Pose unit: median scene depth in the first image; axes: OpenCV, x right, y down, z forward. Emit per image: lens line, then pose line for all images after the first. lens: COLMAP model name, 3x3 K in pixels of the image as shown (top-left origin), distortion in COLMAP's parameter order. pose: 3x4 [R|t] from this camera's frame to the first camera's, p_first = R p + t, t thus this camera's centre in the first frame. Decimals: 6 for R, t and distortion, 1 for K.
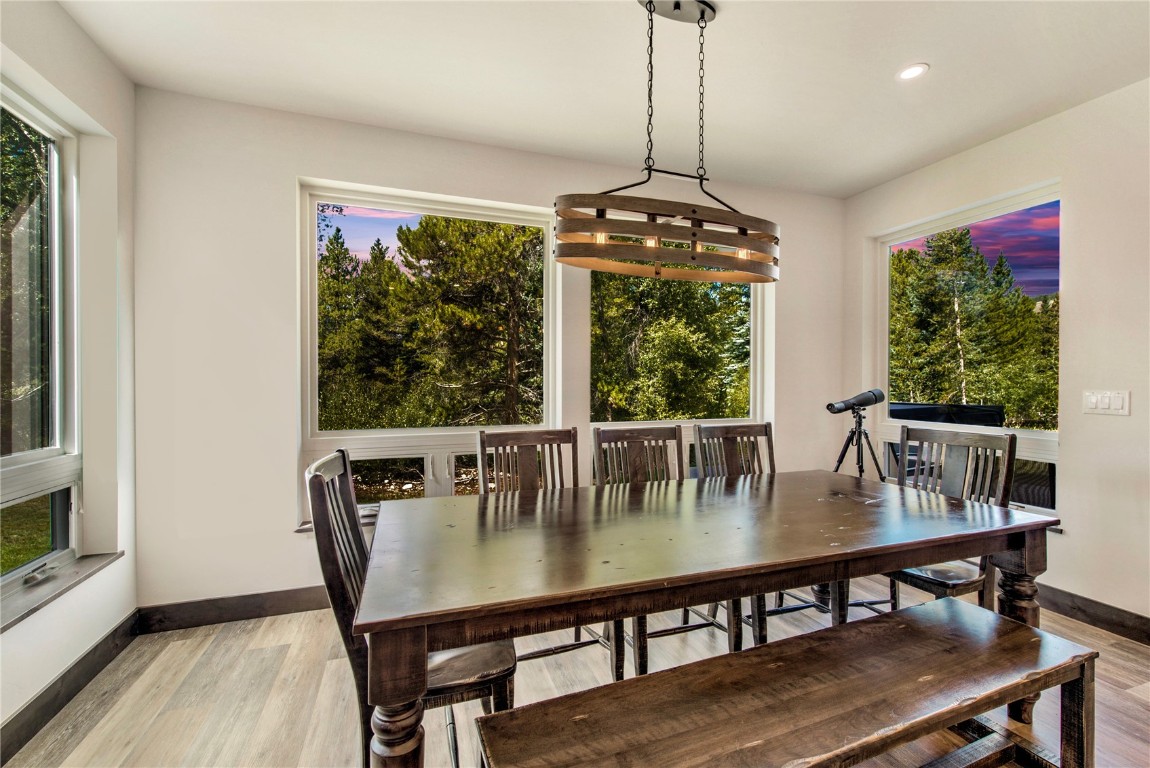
lens RADIAL K [[472.4, 0, 574.2], [0, 472.4, 384.8], [0, 0, 1]] dist [0.001574, -0.000102]
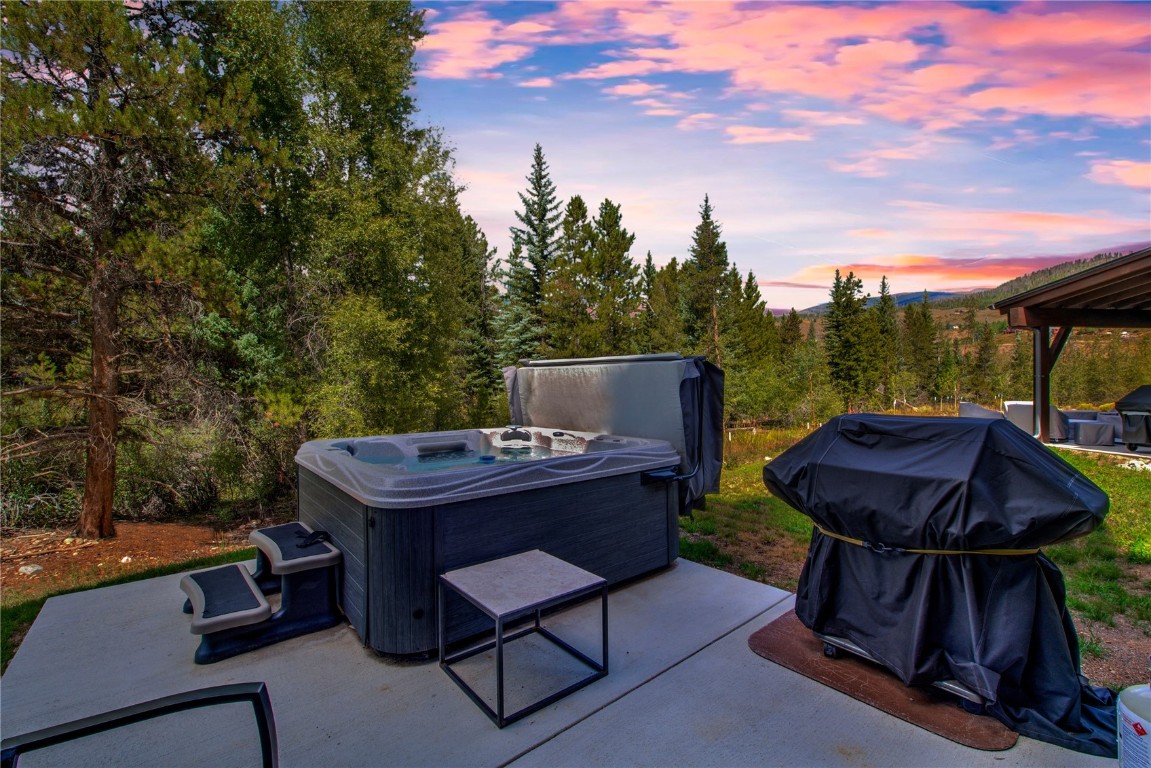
lens RADIAL K [[478.4, 0, 583.8], [0, 478.4, 390.8], [0, 0, 1]] dist [-0.003034, -0.000842]
pose [[0.926363, -0.007528, 0.376555, 0.223082], [0.005501, 0.999964, 0.006459, -0.004549], [-0.376591, -0.003912, 0.926372, 0.205929]]
